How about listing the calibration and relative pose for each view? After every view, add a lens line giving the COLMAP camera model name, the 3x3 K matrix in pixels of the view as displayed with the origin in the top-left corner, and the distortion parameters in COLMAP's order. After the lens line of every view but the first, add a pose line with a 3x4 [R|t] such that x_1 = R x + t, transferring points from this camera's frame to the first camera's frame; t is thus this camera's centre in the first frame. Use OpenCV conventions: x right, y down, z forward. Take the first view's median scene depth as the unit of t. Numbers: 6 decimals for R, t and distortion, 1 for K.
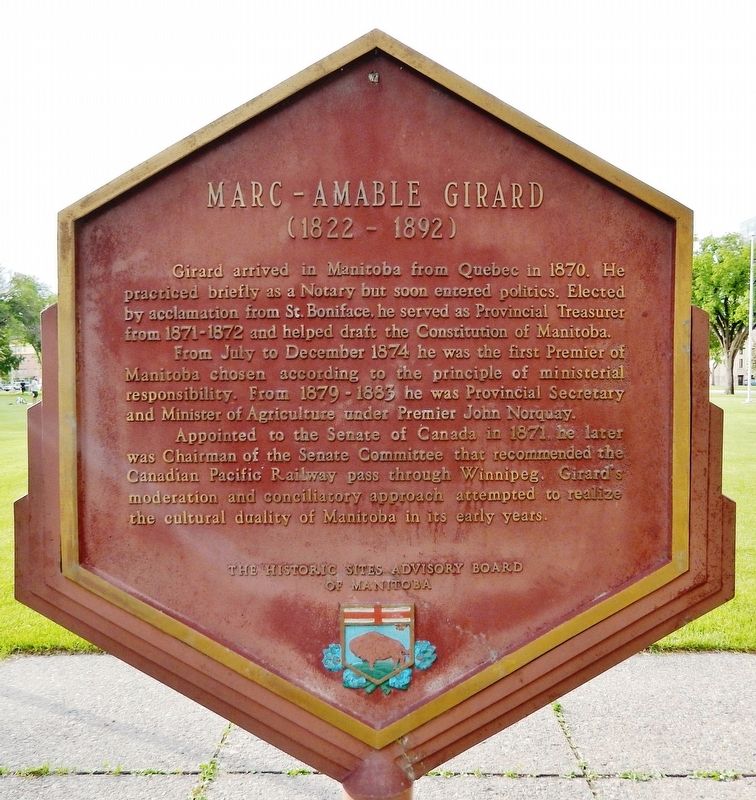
lens RADIAL K [[867.7, 0, 381.0], [0, 867.7, 395.5], [0, 0, 1]] dist [0.060471, 0.000000]
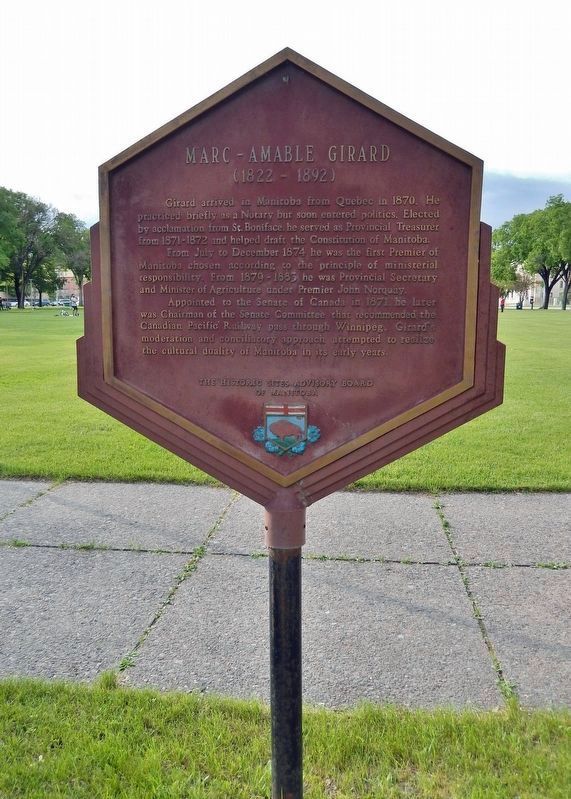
lens RADIAL K [[702.5, 0, 276.7], [0, 702.5, 367.9], [0, 0, 1]] dist [0.145408, 0.030564]
pose [[0.994815, 0.018125, -0.100075, 0.114908], [-0.010410, 0.996970, 0.077083, 0.065526], [0.101169, -0.075641, 0.991990, -0.355677]]
